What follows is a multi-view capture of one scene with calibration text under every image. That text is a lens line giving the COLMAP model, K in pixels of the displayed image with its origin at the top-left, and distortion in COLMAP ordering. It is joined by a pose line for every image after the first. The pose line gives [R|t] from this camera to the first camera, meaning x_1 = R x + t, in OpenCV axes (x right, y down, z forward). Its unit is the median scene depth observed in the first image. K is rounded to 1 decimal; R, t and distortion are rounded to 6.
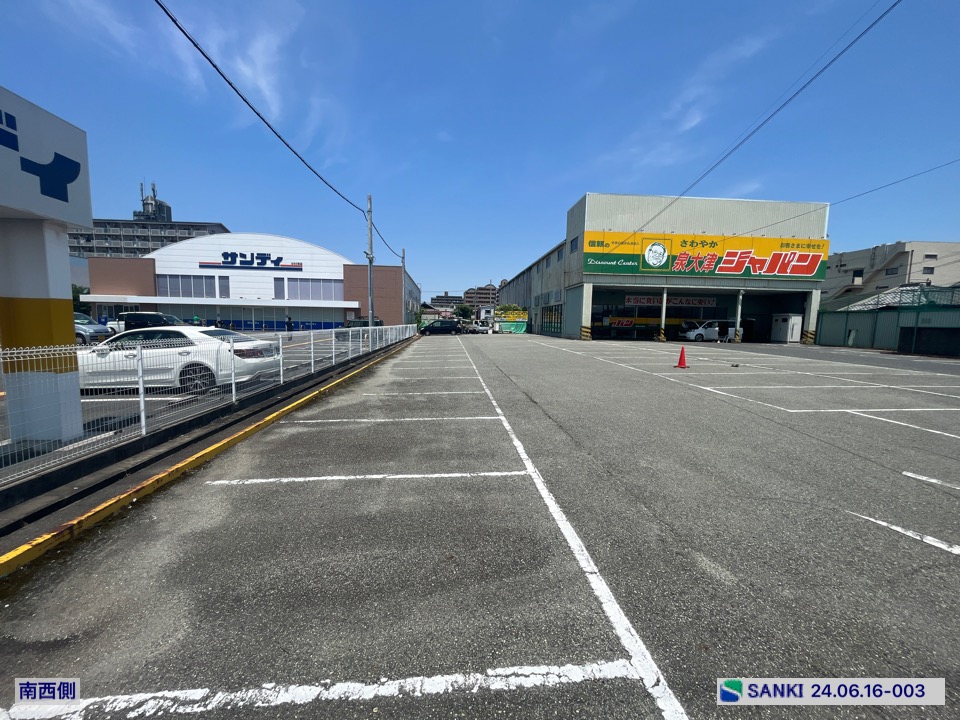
lens RADIAL K [[388.5, 0, 476.3], [0, 388.5, 363.0], [0, 0, 1]] dist [-0.003529, 0.000233]
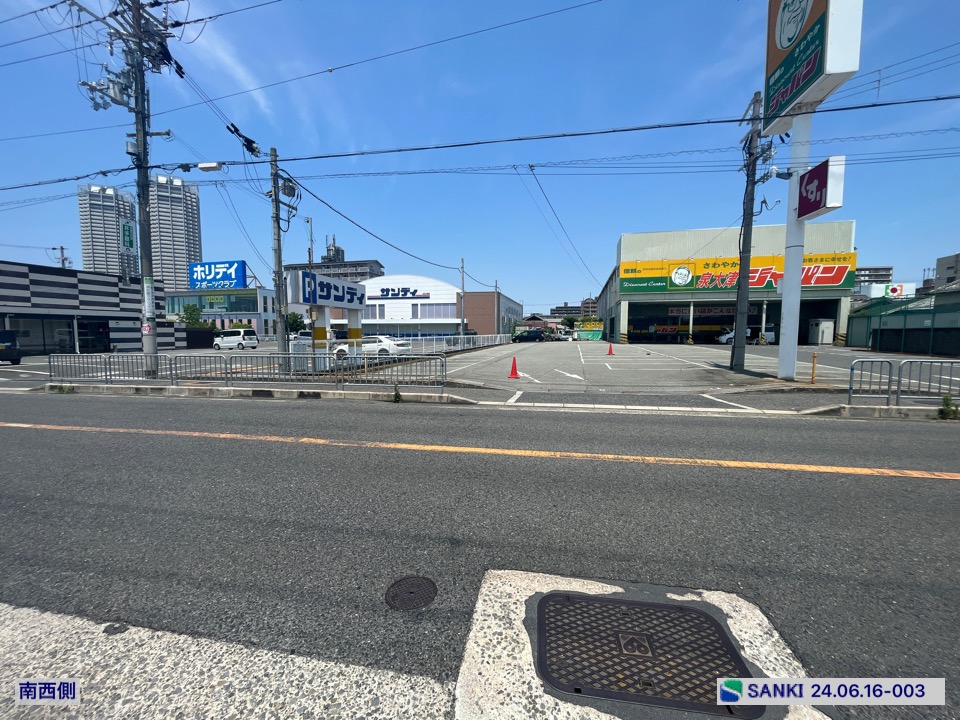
lens RADIAL K [[388.5, 0, 475.9], [0, 388.5, 363.8], [0, 0, 1]] dist [-0.003529, 0.000233]
pose [[0.949795, 0.006025, -0.312816, 0.203747], [-0.013942, 0.999636, -0.023077, 0.042743], [0.312563, 0.026280, 0.949533, -0.374380]]
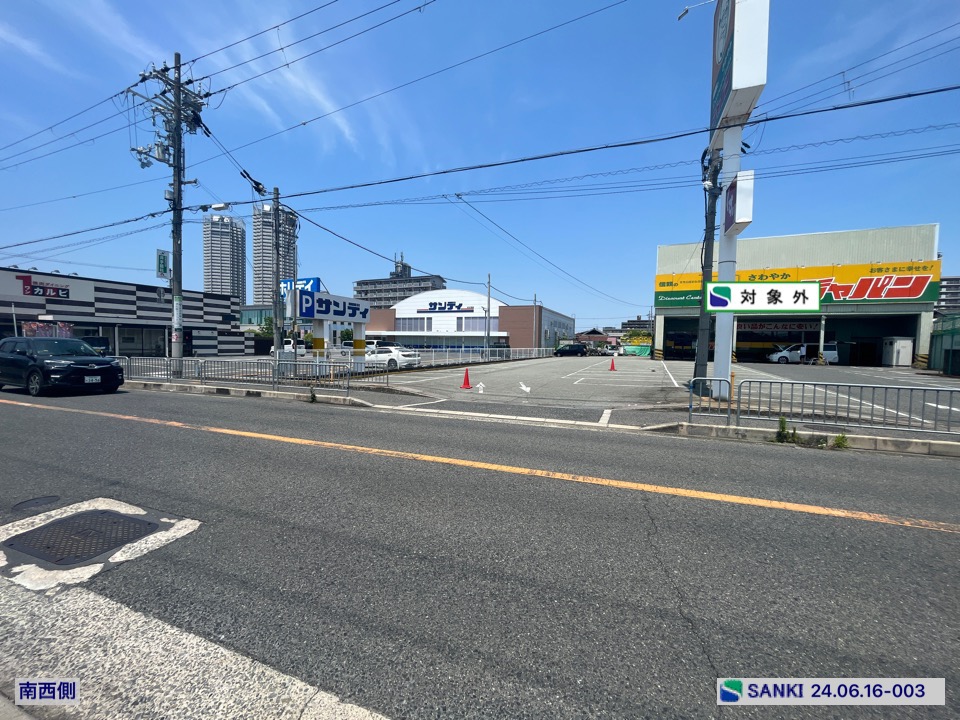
lens RADIAL K [[388.5, 0, 475.7], [0, 388.5, 363.8], [0, 0, 1]] dist [-0.003529, 0.000233]
pose [[0.878391, 0.019746, -0.477535, 0.337434], [-0.049625, 0.997514, -0.050034, 0.041584], [0.475359, 0.067647, 0.877187, -0.350894]]
